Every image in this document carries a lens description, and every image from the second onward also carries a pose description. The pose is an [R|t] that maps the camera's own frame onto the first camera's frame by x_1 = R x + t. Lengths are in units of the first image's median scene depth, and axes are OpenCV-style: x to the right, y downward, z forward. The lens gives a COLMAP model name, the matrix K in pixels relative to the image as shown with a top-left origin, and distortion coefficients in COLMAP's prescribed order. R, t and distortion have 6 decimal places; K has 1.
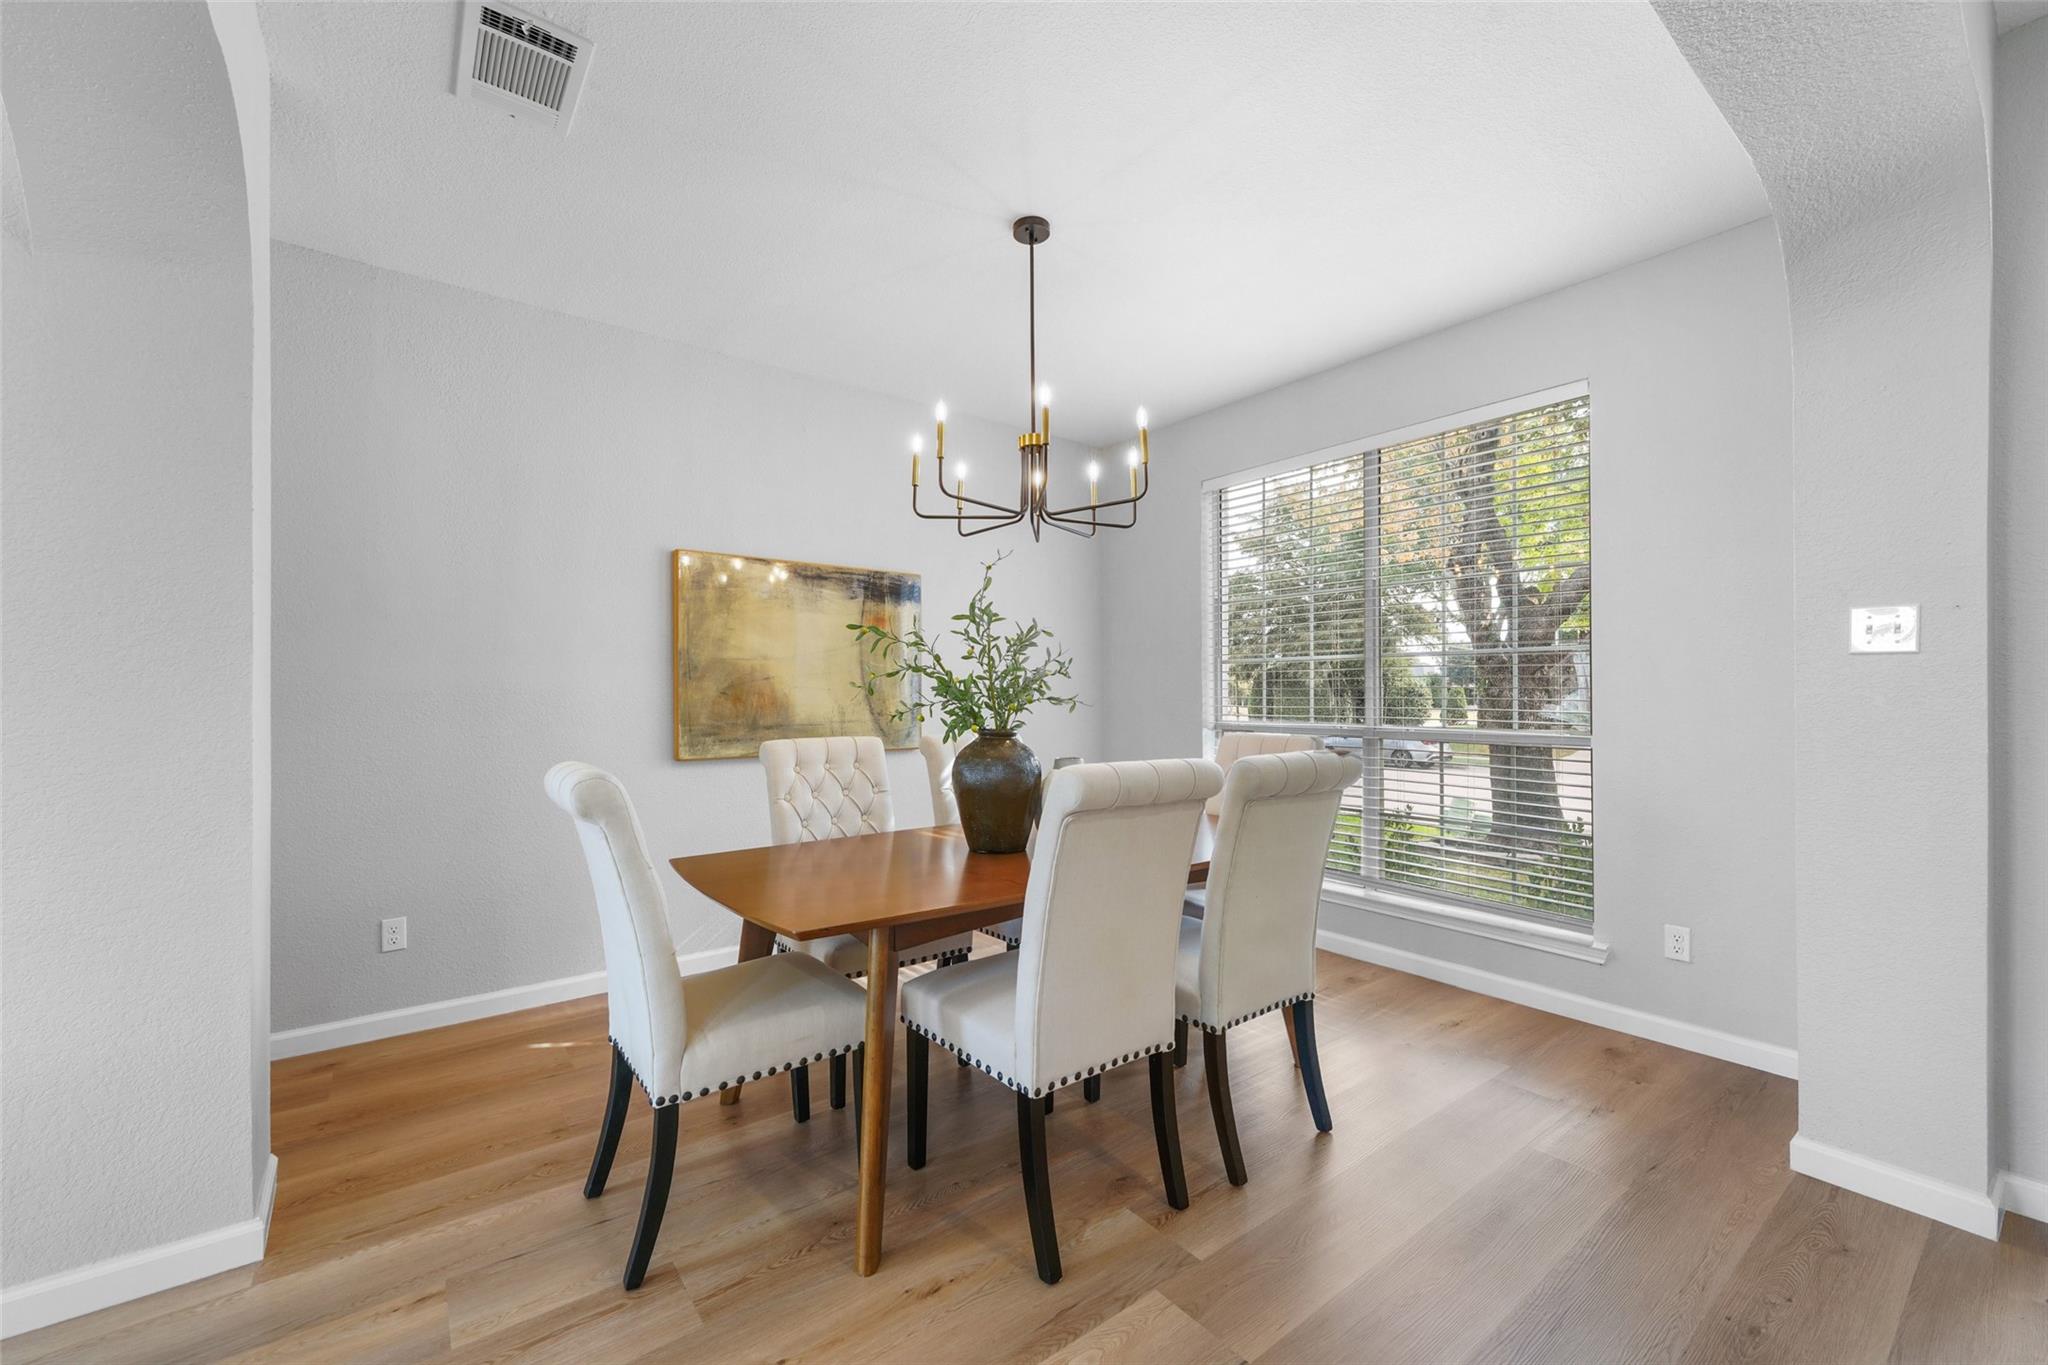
lens RADIAL K [[811.6, 0, 1018.5], [0, 811.6, 684.6], [0, 0, 1]] dist [0.008250, -0.001823]
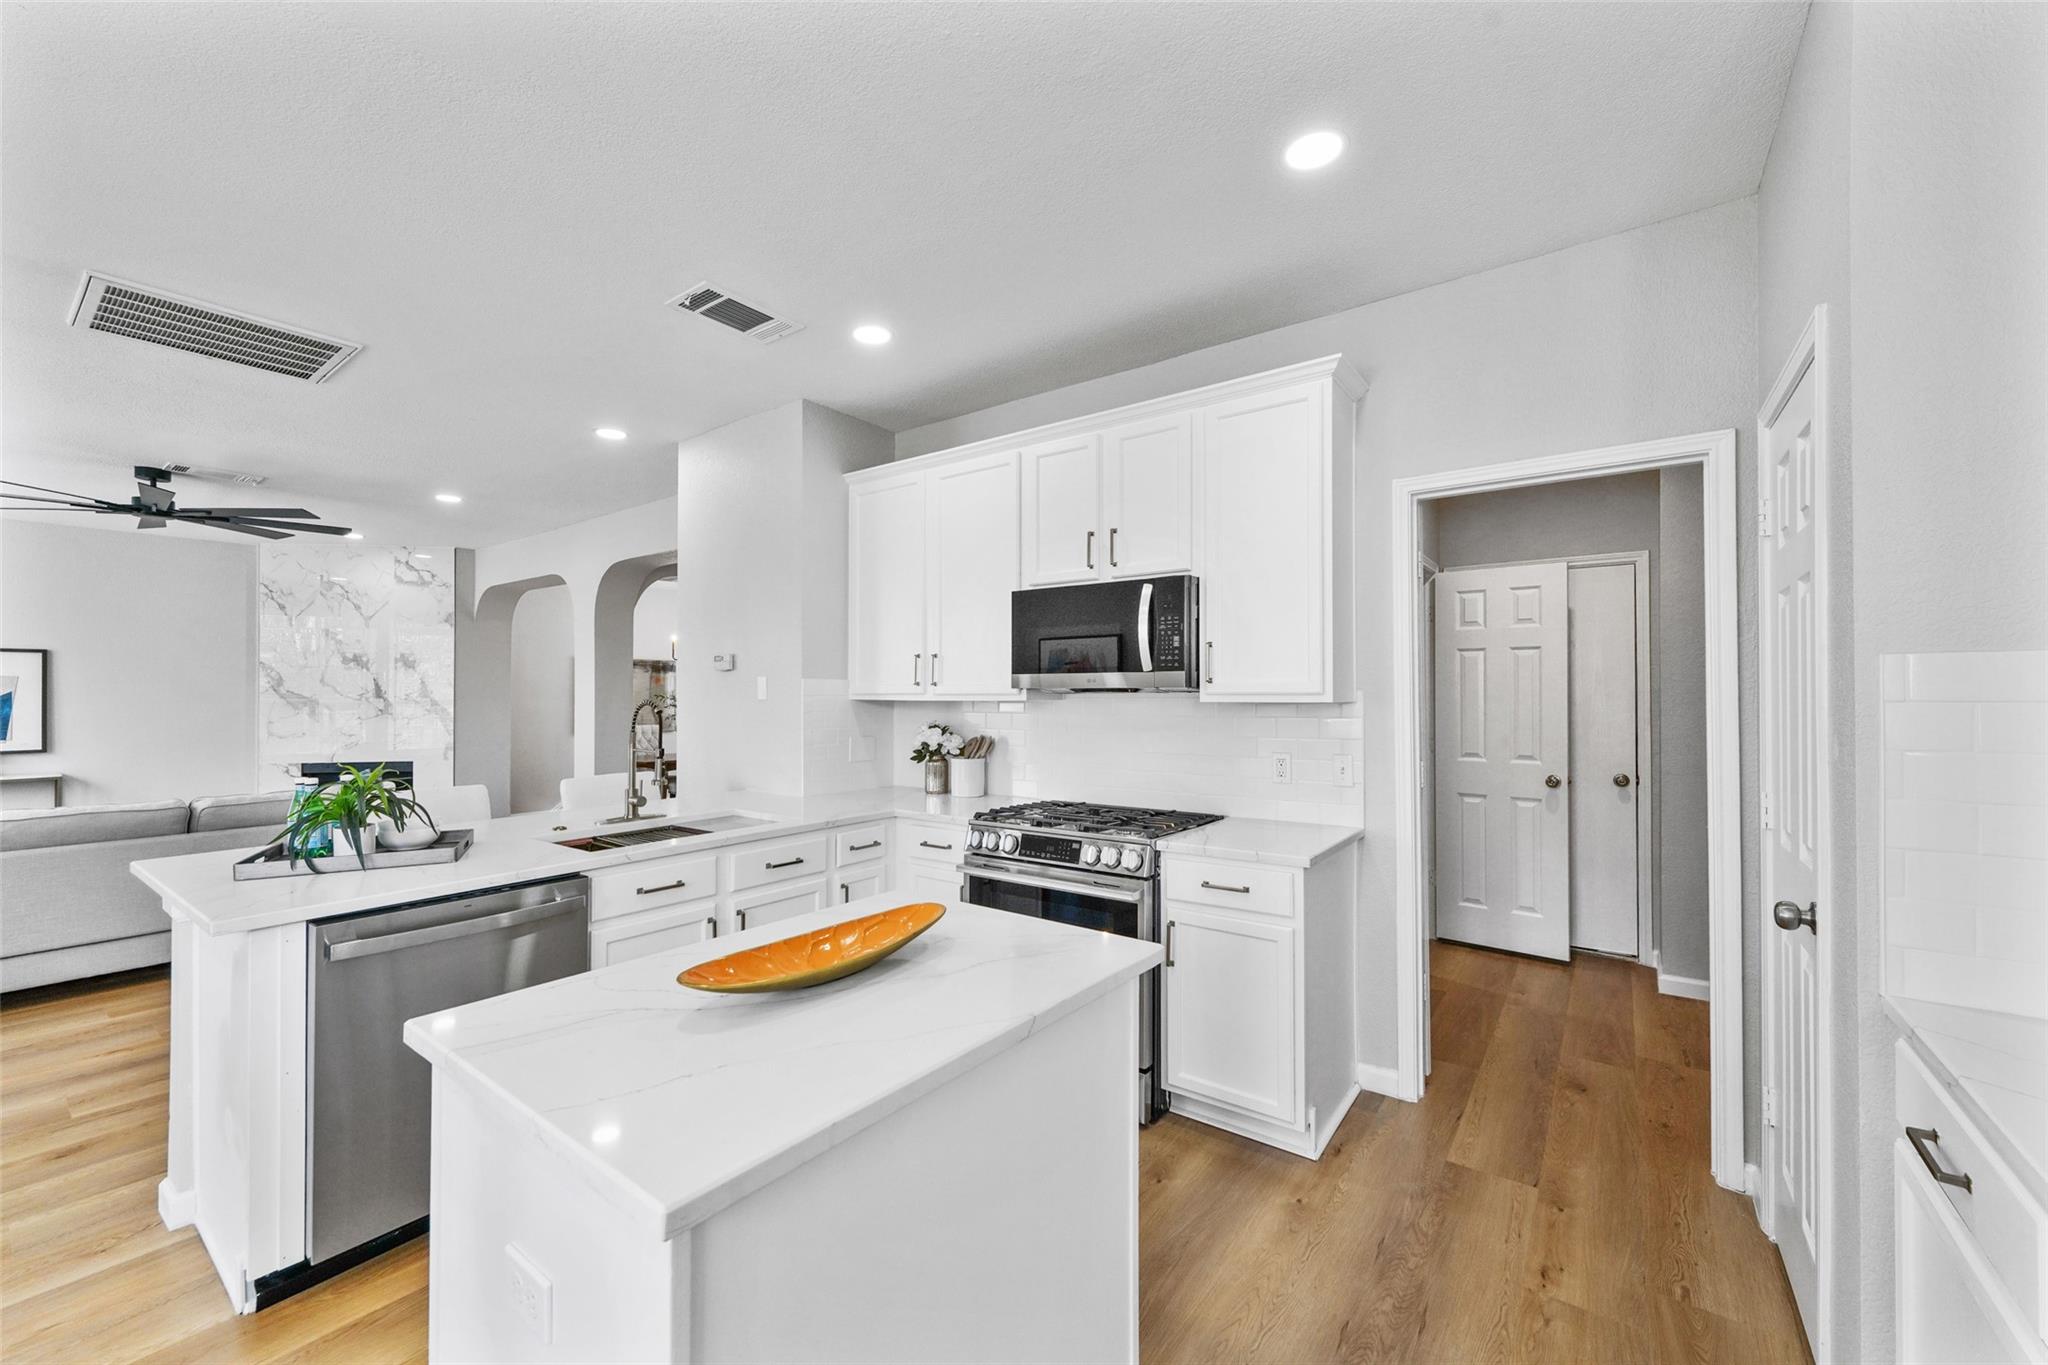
lens RADIAL K [[811.6, 0, 1014.7], [0, 811.6, 685.1], [0, 0, 1]] dist [0.008250, -0.001823]
pose [[0.963895, 0.001669, 0.266279, 0.307789], [-0.002082, 0.999997, 0.001267, -0.095916], [-0.266276, -0.001775, 0.963895, -2.374955]]
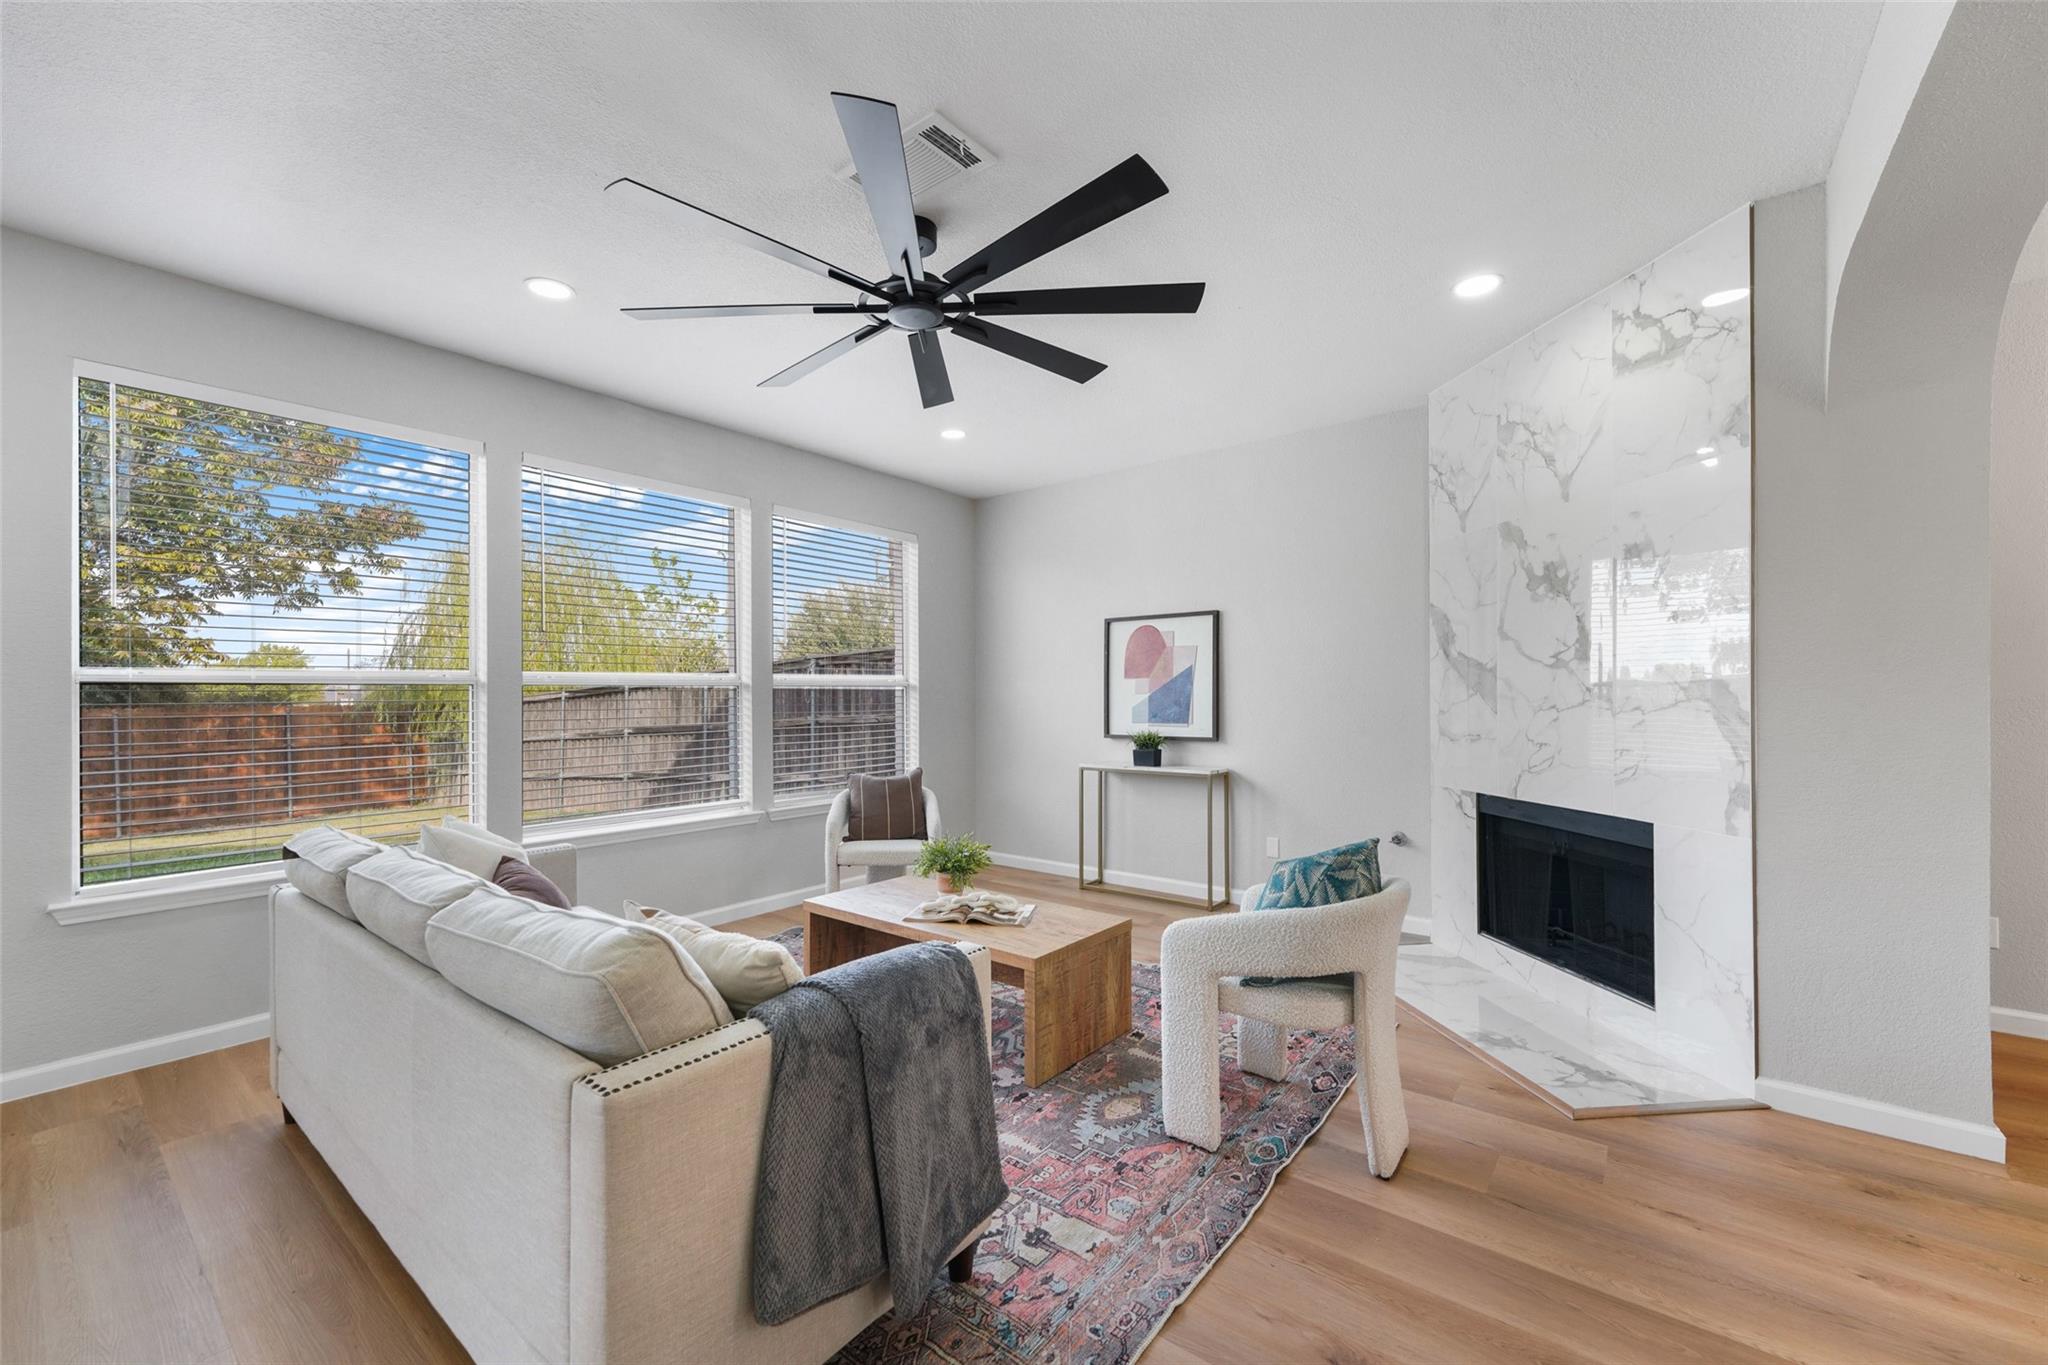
lens RADIAL K [[811.6, 0, 1006.2], [0, 811.6, 691.9], [0, 0, 1]] dist [0.008250, -0.001823]
pose [[0.231172, -0.001429, -0.972912, -0.046335], [0.016852, 0.999855, 0.002536, -0.025517], [0.972767, -0.016981, 0.231162, -0.450942]]
